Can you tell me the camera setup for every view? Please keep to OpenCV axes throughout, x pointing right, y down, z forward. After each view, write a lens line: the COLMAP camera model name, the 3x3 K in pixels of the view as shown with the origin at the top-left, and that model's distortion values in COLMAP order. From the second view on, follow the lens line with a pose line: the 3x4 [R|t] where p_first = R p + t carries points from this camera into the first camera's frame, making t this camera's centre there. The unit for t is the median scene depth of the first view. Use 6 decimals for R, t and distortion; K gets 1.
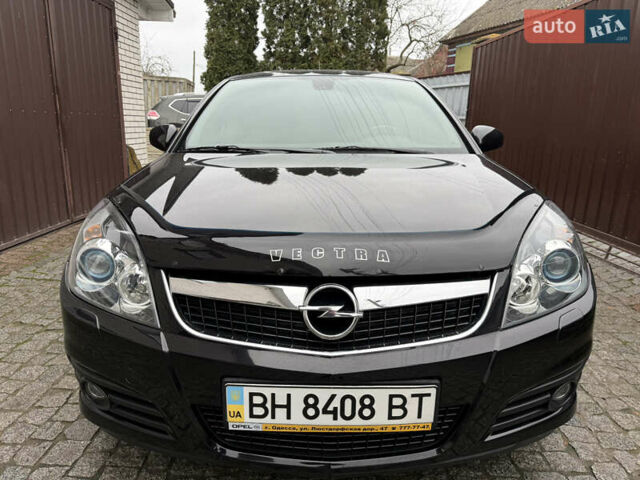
lens RADIAL K [[458.3, 0, 320.2], [0, 458.3, 236.2], [0, 0, 1]] dist [0.005319, -0.014131]
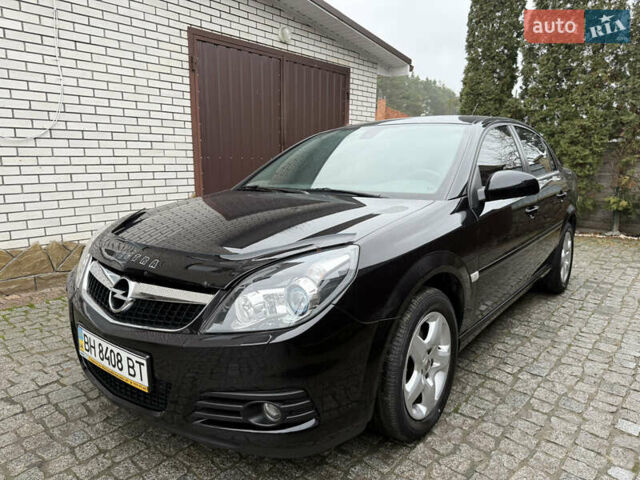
lens RADIAL K [[458.3, 0, 320.7], [0, 458.3, 239.2], [0, 0, 1]] dist [0.005319, -0.014131]
pose [[0.776422, 0.094659, -0.623063, 0.277168], [-0.140465, 0.989778, -0.024666, -0.013892], [0.614360, 0.106670, 0.781782, 0.036082]]
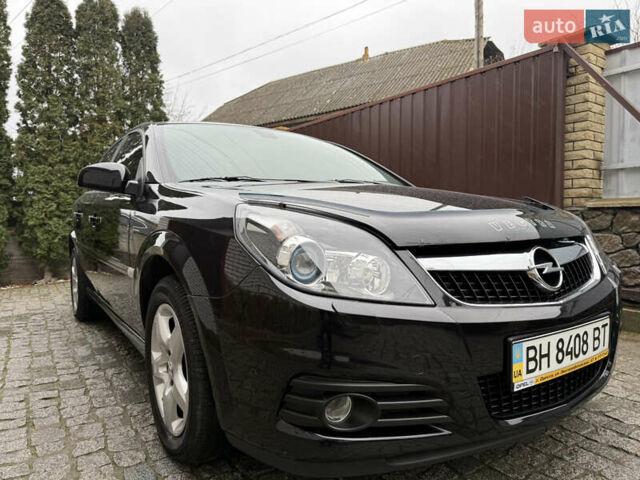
lens RADIAL K [[458.3, 0, 324.4], [0, 458.3, 241.5], [0, 0, 1]] dist [0.005319, -0.014131]
pose [[0.829557, -0.053113, 0.555891, -0.206305], [0.159504, 0.976531, -0.144724, 0.033119], [-0.535158, 0.208724, 0.818560, 0.060778]]
